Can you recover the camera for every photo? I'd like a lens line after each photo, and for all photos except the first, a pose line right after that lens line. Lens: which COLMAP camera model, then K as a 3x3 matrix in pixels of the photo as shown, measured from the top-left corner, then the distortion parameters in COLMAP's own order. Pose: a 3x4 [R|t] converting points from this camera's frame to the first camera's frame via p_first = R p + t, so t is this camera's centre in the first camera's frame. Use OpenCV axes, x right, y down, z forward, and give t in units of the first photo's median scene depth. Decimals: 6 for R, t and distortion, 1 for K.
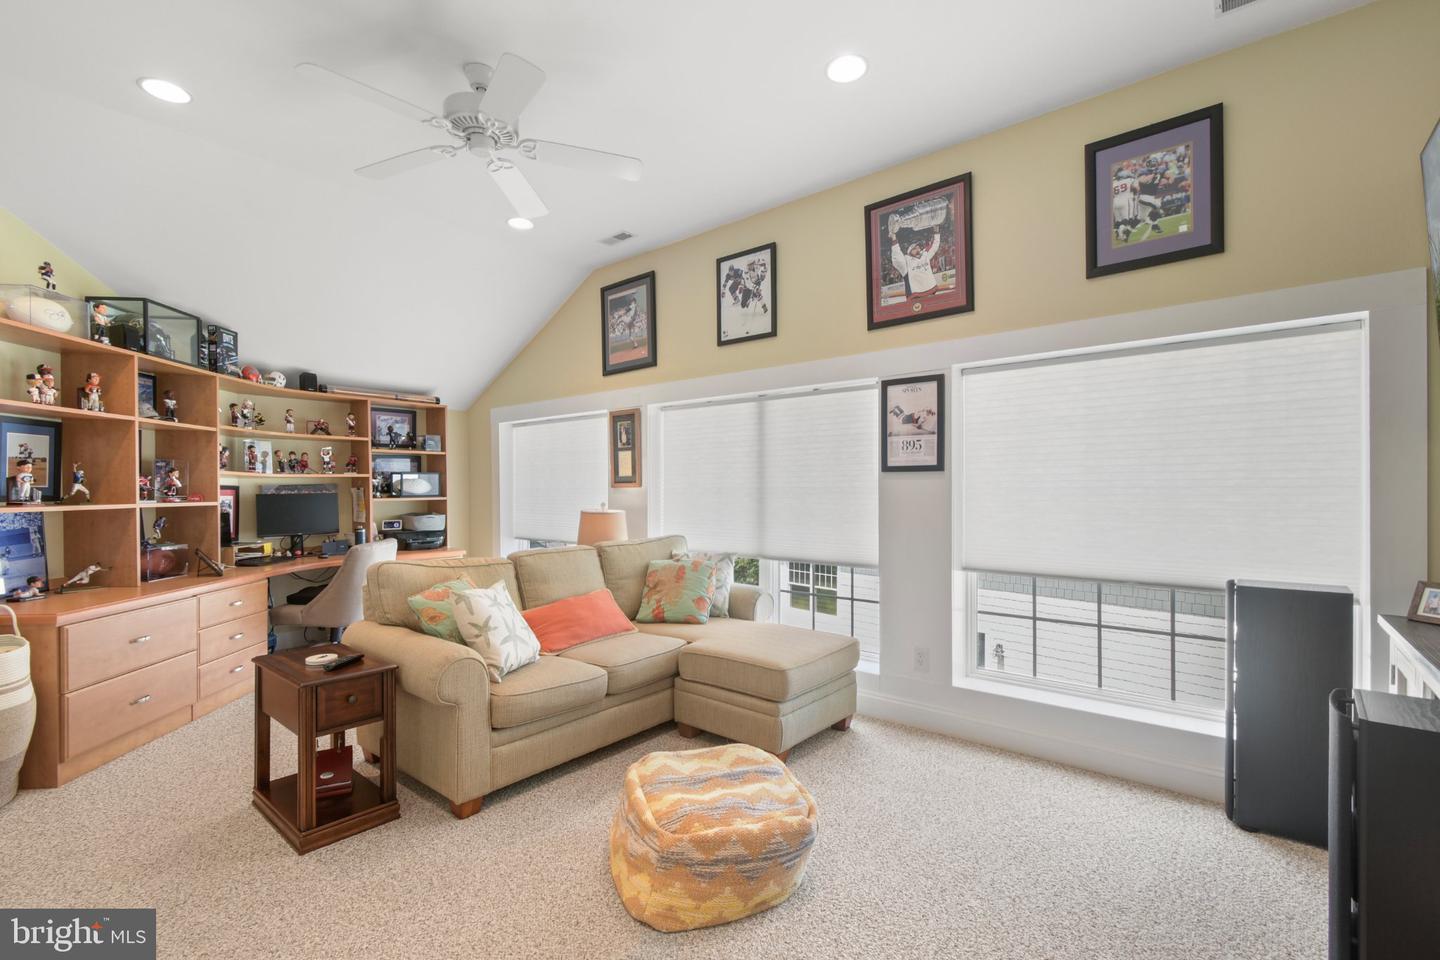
lens RADIAL K [[644.3, 0, 714.0], [0, 644.3, 492.2], [0, 0, 1]] dist [0.003108, -0.000195]
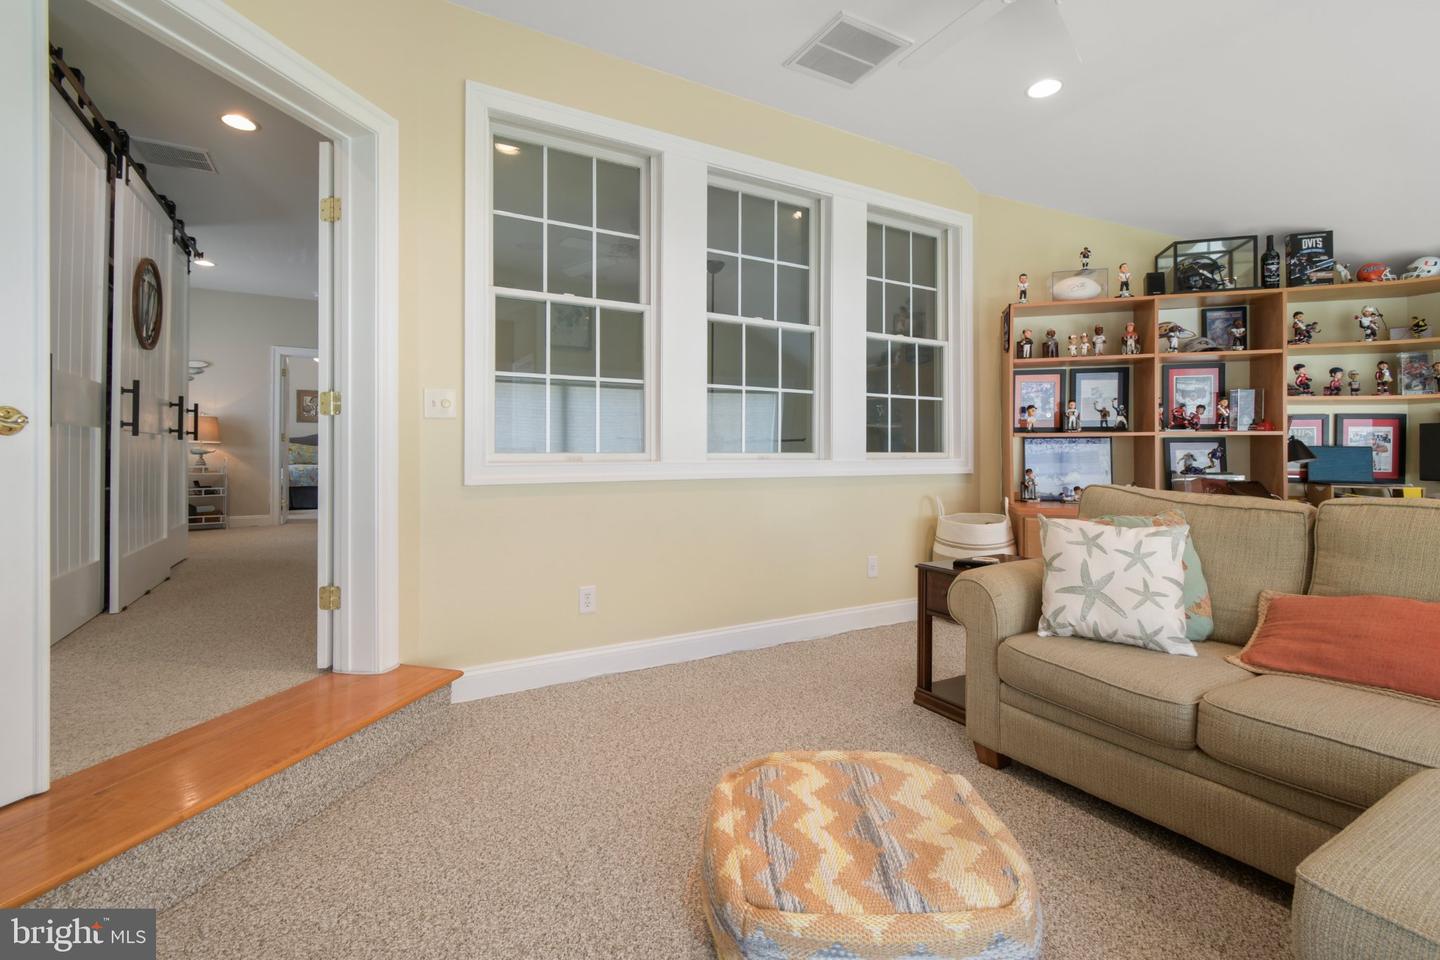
lens RADIAL K [[646.0, 0, 718.2], [0, 646.0, 447.3], [0, 0, 1]] dist [0.001338, 0.000046]
pose [[-0.336982, -0.004987, -0.941498, 0.416012], [-0.002570, 0.999987, -0.004377, 0.052757], [0.941508, 0.000944, -0.336990, 0.682518]]
